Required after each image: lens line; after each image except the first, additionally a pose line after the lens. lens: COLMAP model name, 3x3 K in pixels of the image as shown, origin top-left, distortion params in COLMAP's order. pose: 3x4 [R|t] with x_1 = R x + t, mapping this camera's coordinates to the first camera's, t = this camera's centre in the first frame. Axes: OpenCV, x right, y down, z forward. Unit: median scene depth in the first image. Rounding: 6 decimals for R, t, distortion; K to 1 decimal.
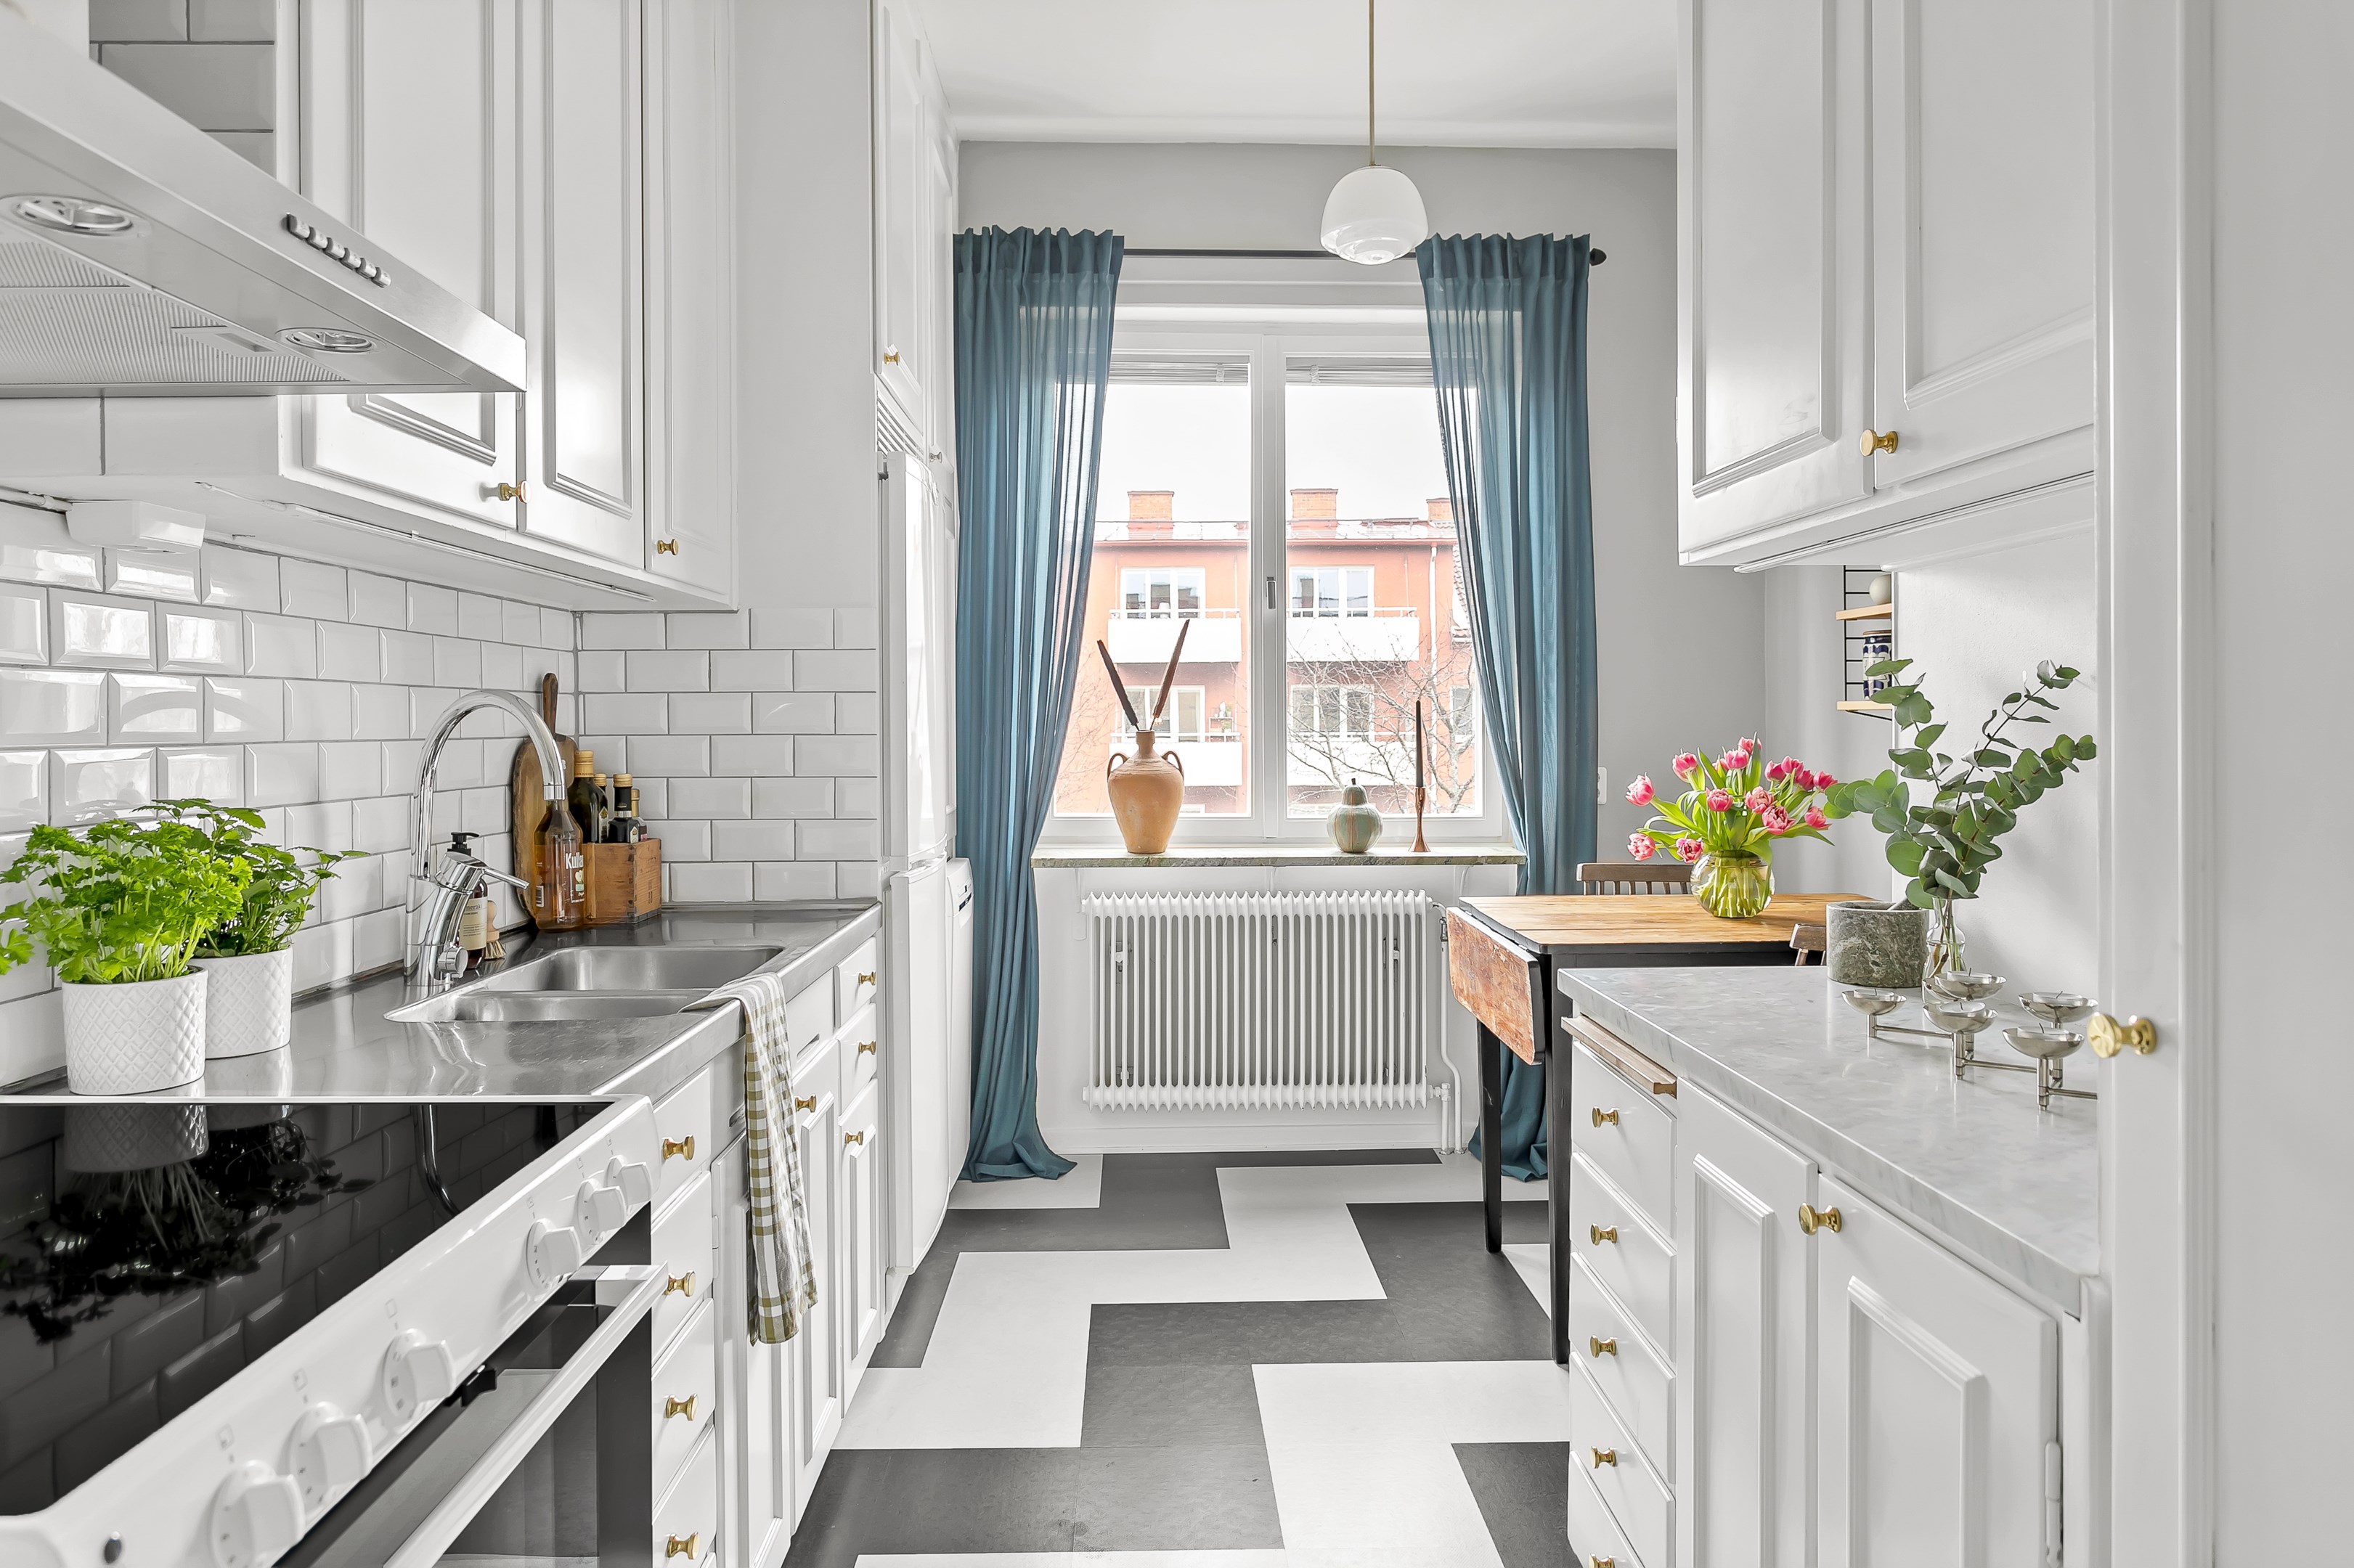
lens RADIAL K [[1474.5, 0, 1177.3], [0, 1474.5, 779.2], [0, 0, 1]] dist [-0.014601, 0.007812]
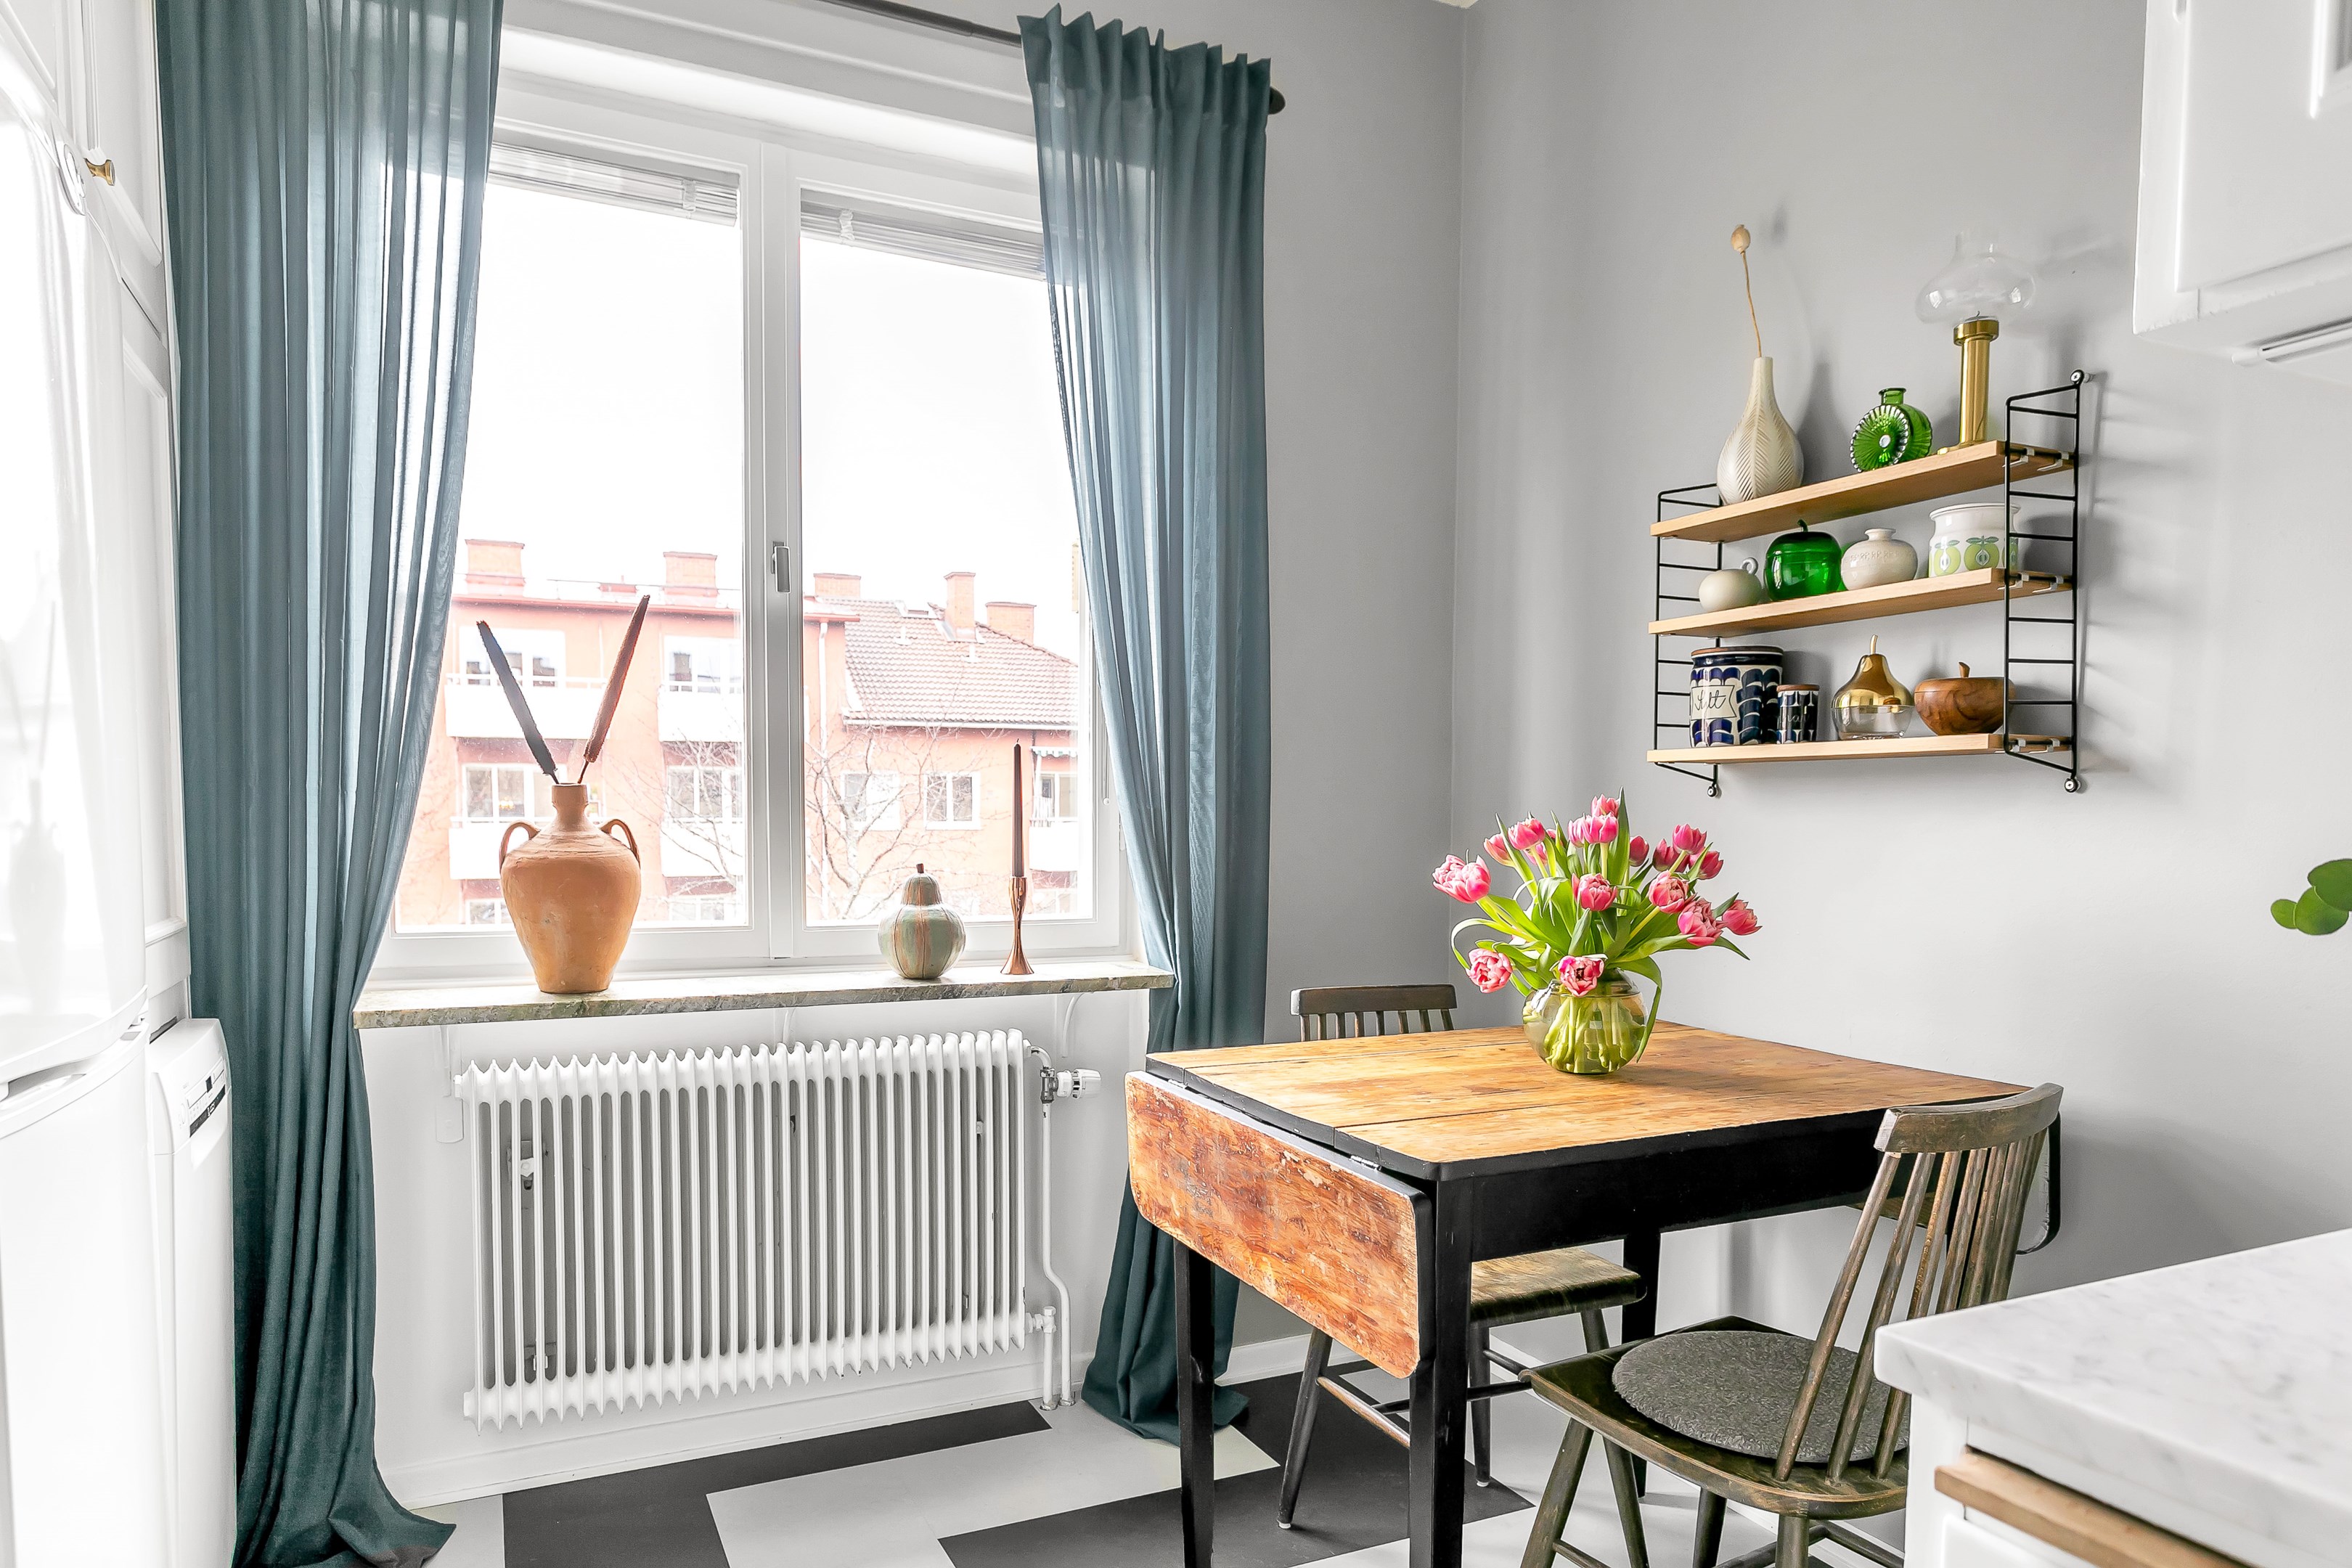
lens RADIAL K [[1473.4, 0, 1187.6], [0, 1473.4, 913.4], [0, 0, 1]] dist [-0.014601, 0.007812]
pose [[0.912521, -0.018996, 0.408589, -0.037225], [0.006314, 0.999456, 0.032364, 0.001042], [-0.408981, -0.026953, 0.912145, 0.363644]]
